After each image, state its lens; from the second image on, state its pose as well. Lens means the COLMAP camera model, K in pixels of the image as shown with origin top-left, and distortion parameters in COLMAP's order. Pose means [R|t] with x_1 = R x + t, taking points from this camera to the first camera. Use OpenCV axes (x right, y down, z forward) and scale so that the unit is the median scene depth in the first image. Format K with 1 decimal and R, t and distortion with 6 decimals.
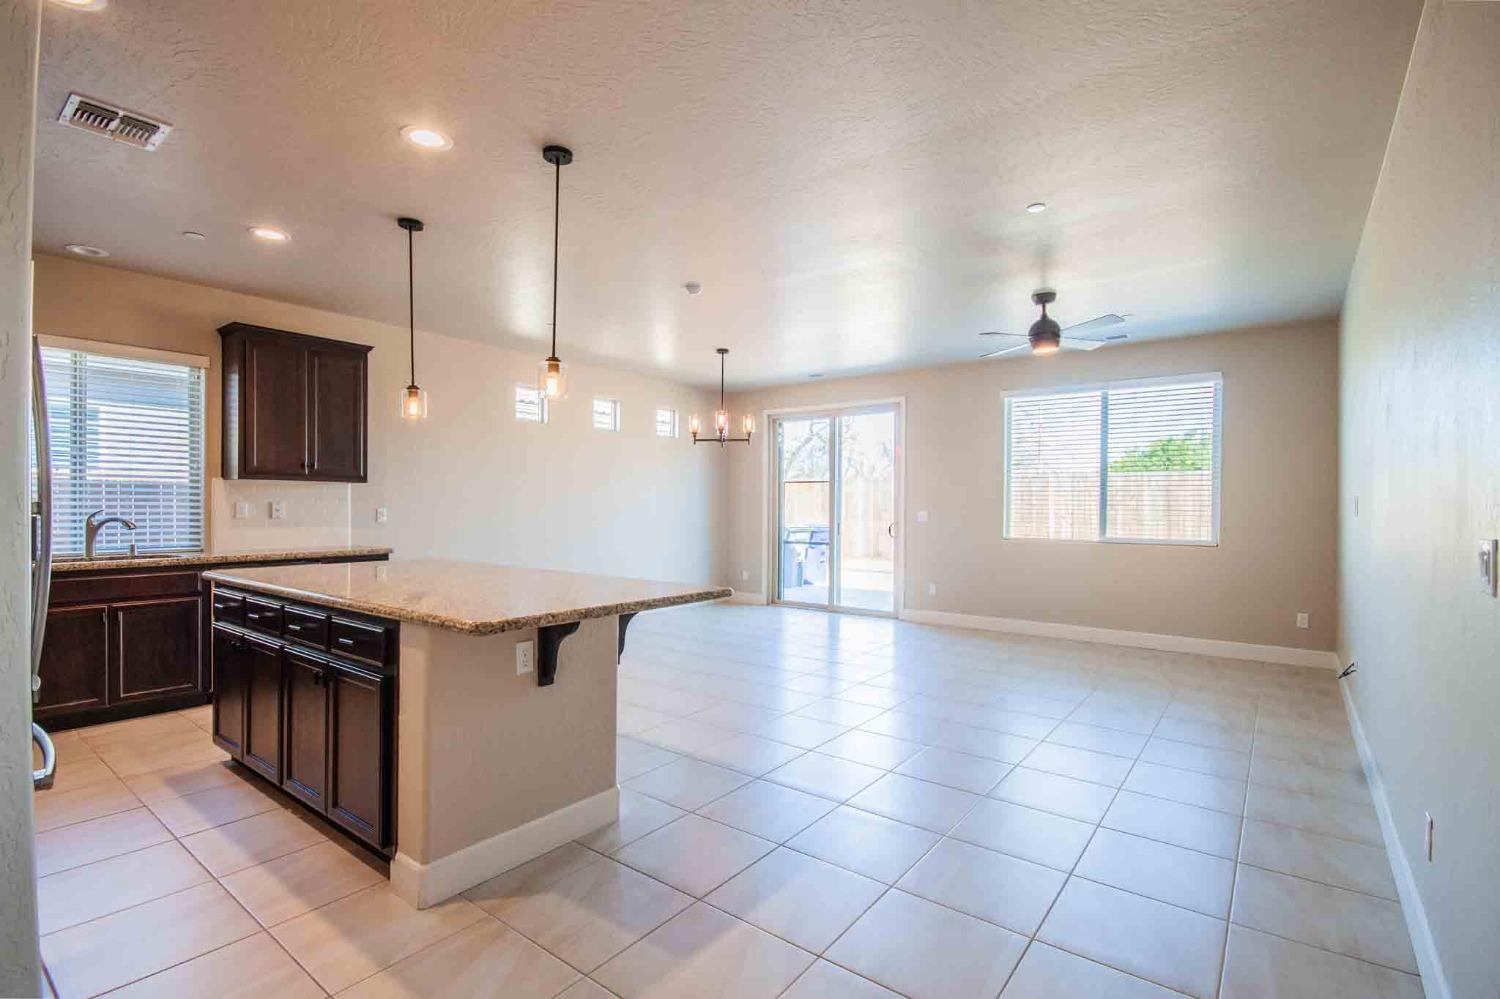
lens RADIAL K [[681.8, 0, 752.8], [0, 681.8, 508.7], [0, 0, 1]] dist [-0.000272, 0.000019]
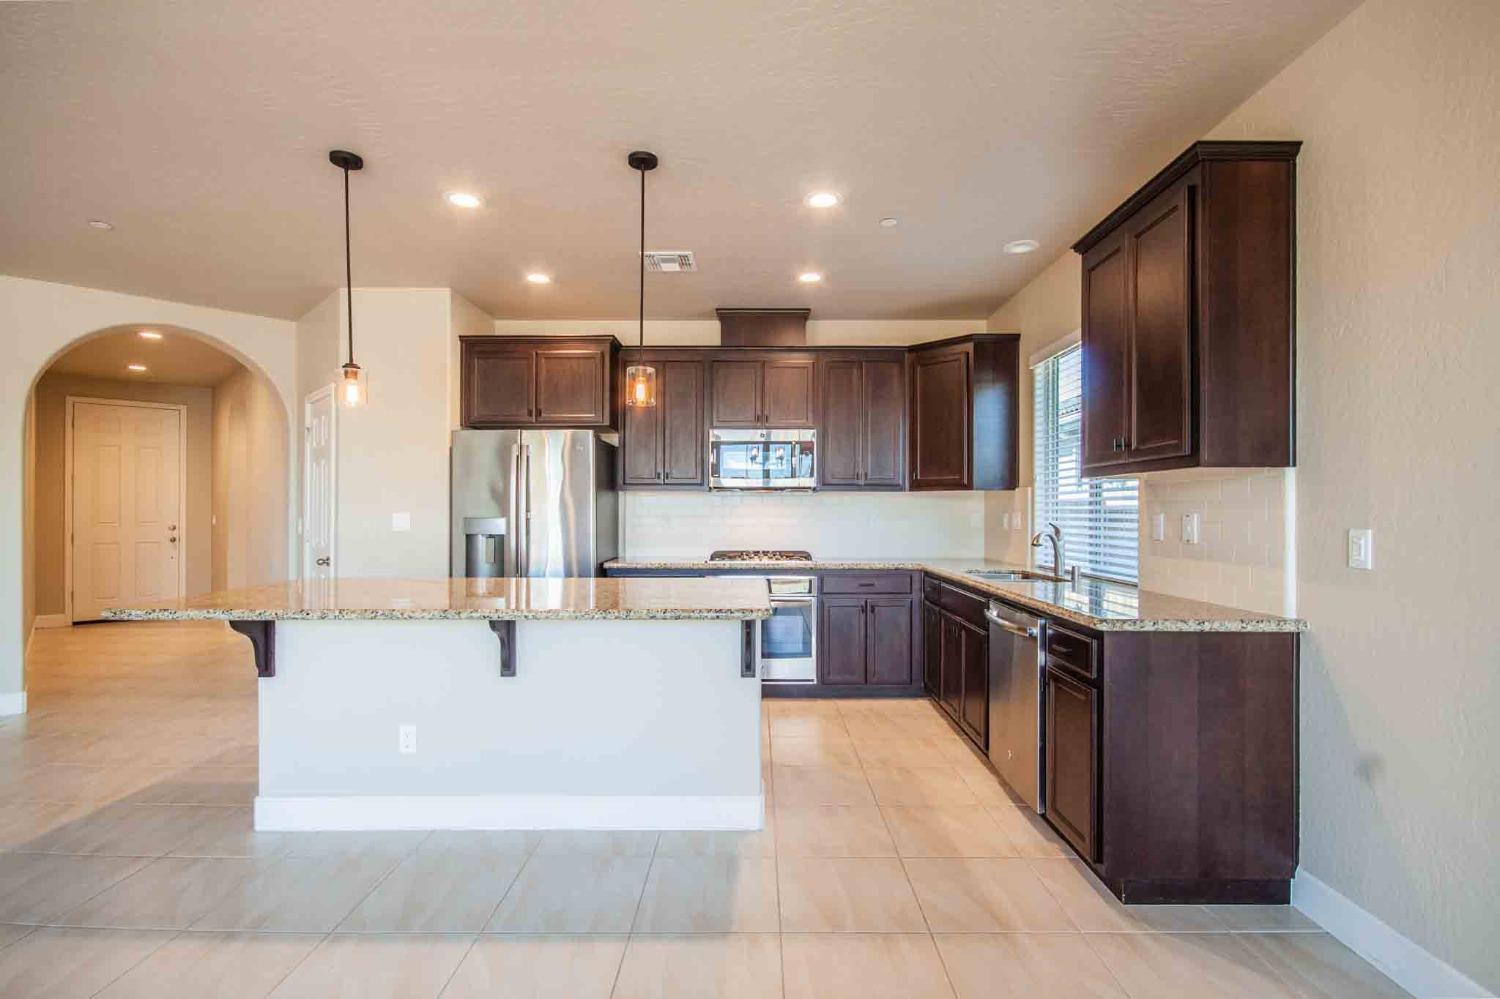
lens RADIAL K [[688.2, 0, 755.2], [0, 688.2, 508.7], [0, 0, 1]] dist [0.017130, -0.016526]
pose [[-0.790294, -0.004414, -0.612712, -0.090943], [0.000214, 0.999972, -0.007479, -0.009682], [0.612728, -0.006042, -0.790271, 1.315220]]
